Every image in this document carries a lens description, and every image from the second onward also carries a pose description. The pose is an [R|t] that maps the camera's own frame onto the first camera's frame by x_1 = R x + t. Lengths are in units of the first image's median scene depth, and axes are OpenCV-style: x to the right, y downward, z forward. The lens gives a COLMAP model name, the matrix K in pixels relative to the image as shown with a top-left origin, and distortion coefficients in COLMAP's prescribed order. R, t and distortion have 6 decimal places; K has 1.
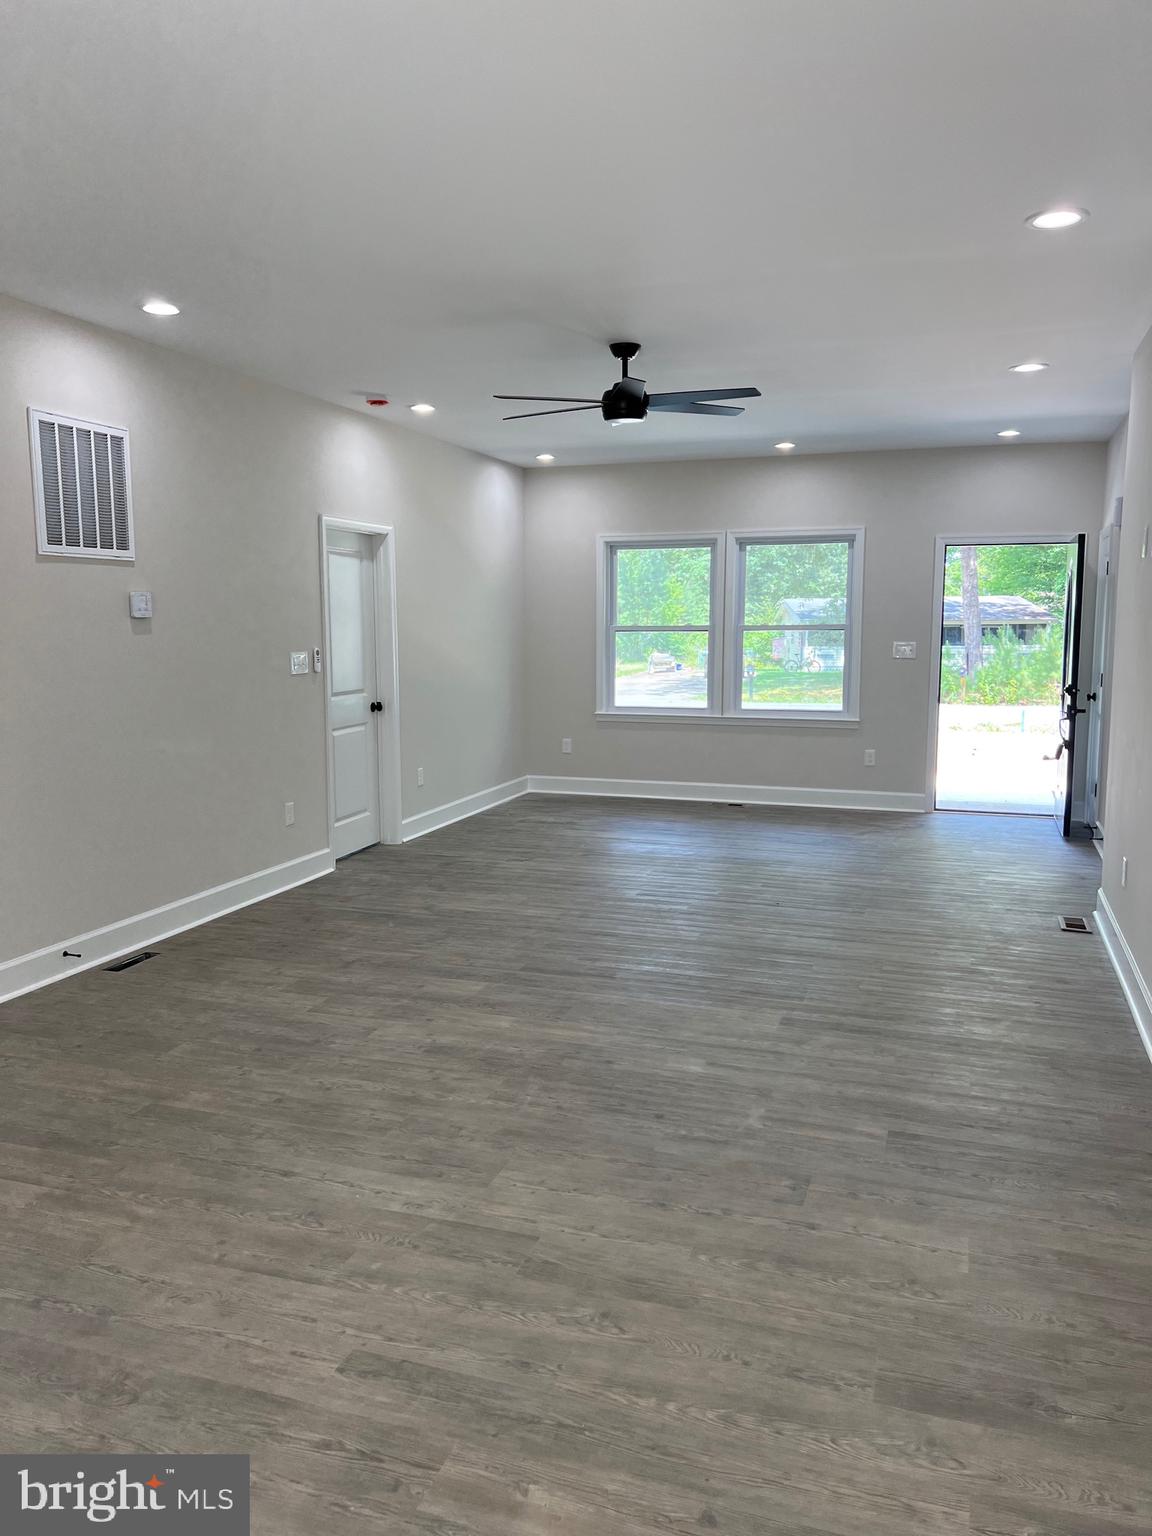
lens RADIAL K [[1158.9, 0, 567.8], [0, 1158.9, 767.2], [0, 0, 1]] dist [0.059277, -0.063341]
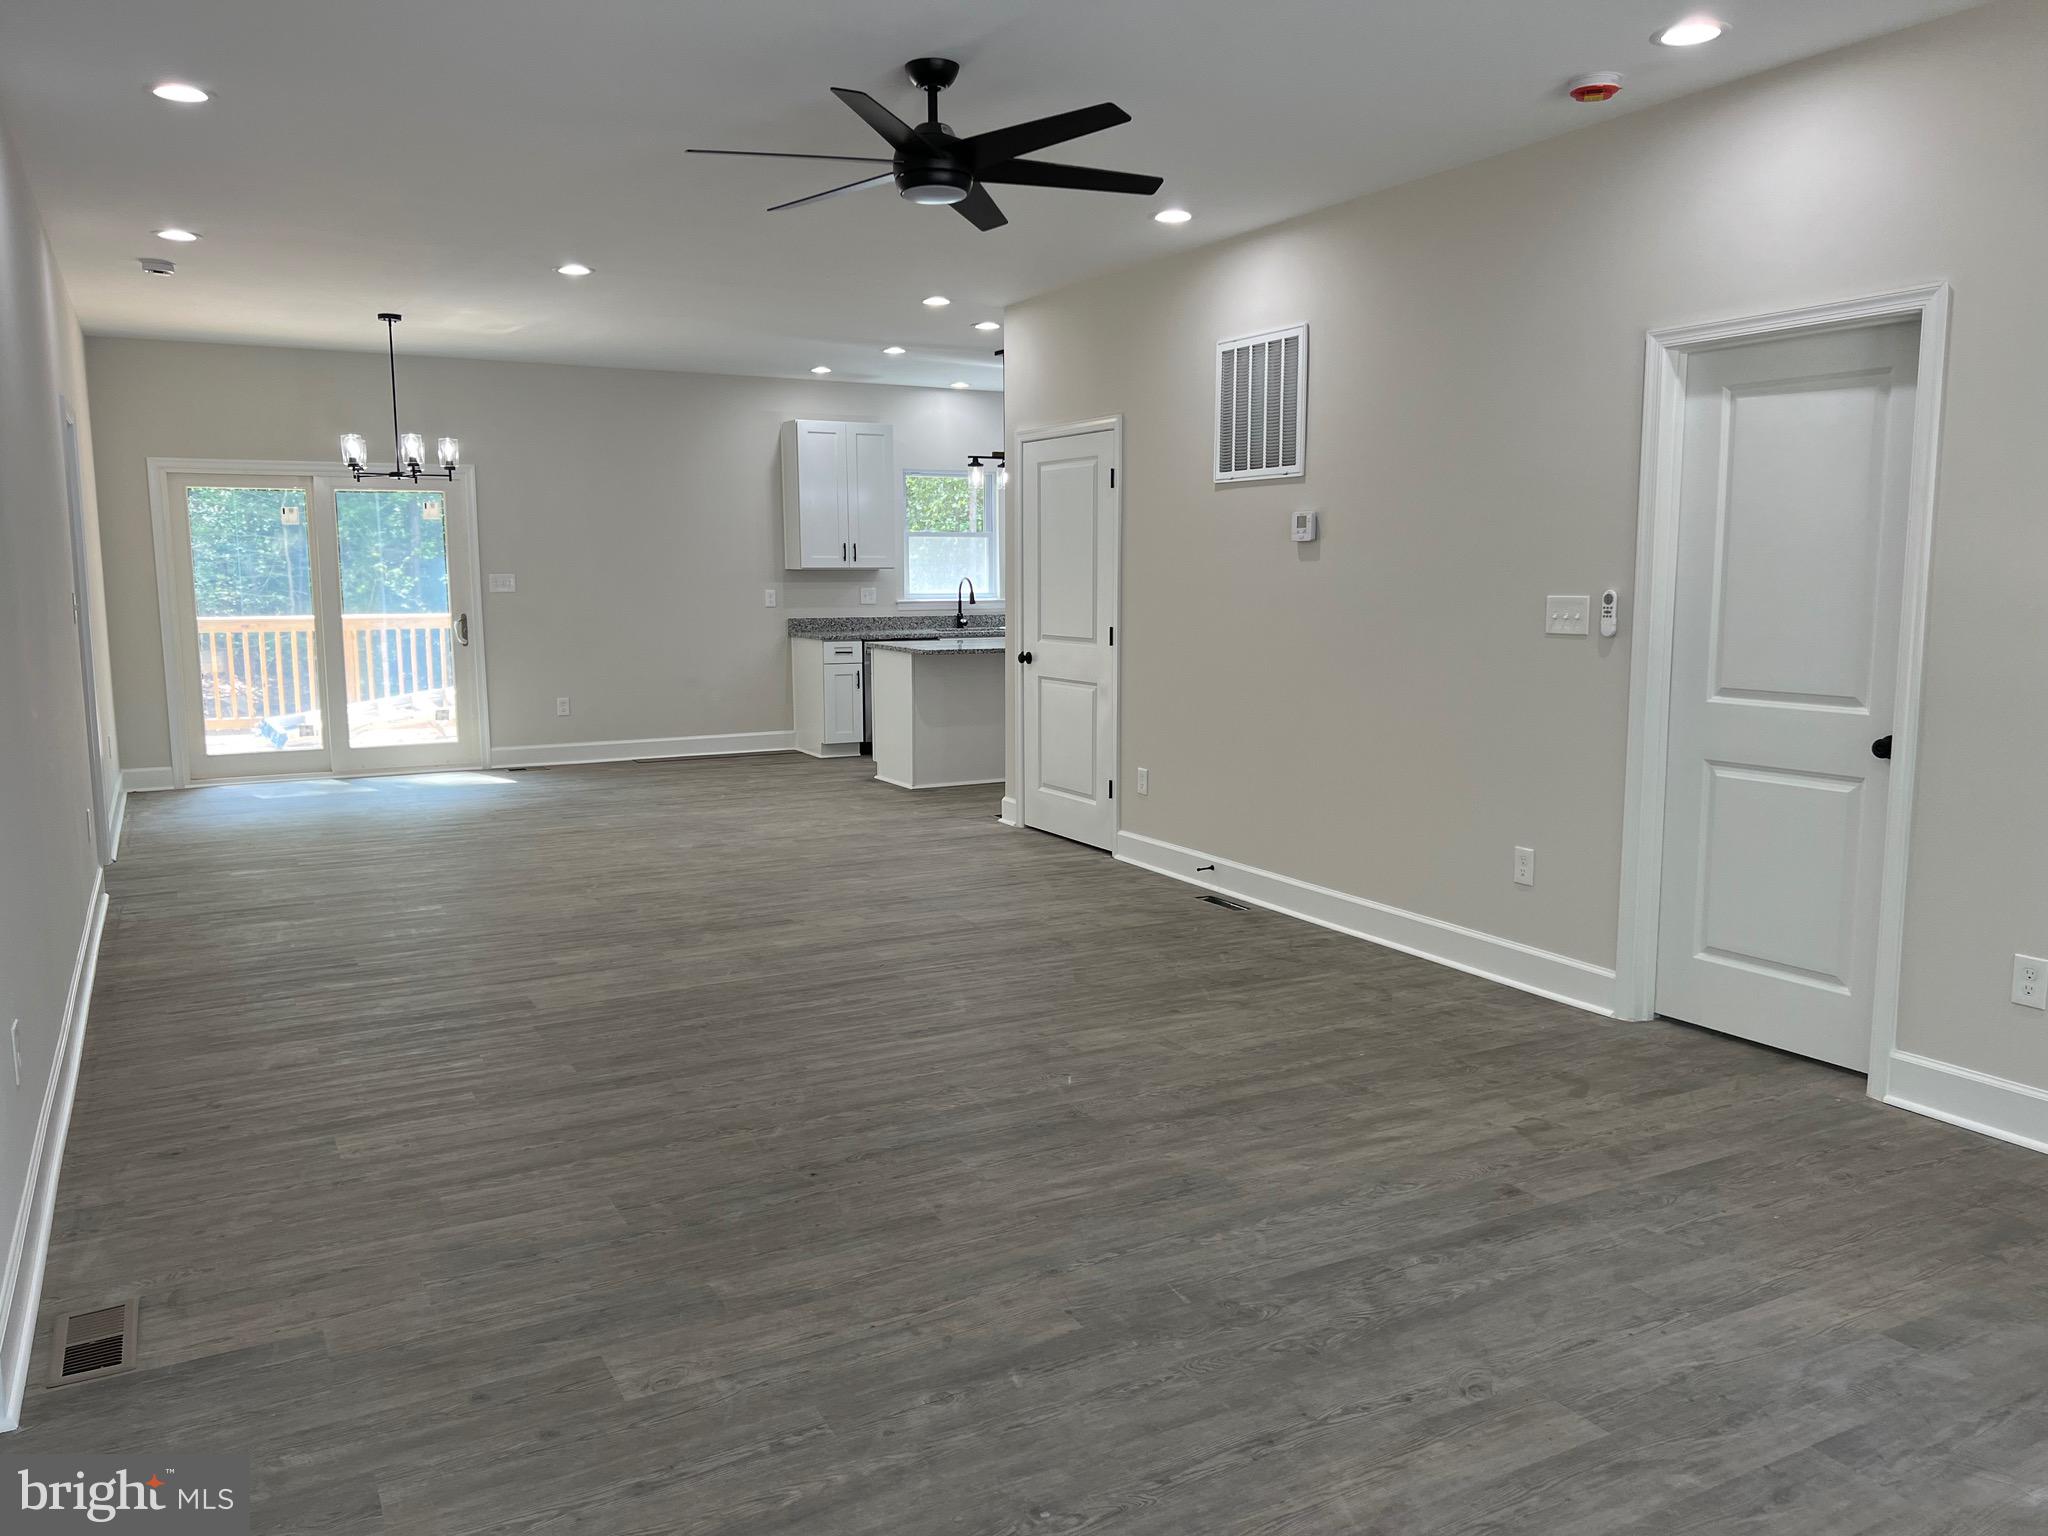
lens RADIAL K [[1540.9, 0, 1031.4], [0, 1540.9, 782.7], [0, 0, 1]] dist [0.060088, -0.068200]
pose [[-0.670236, 0.106684, -0.734440, 0.674750], [-0.093138, 0.969699, 0.225853, -0.208873], [0.736281, 0.219779, -0.639990, 1.743133]]
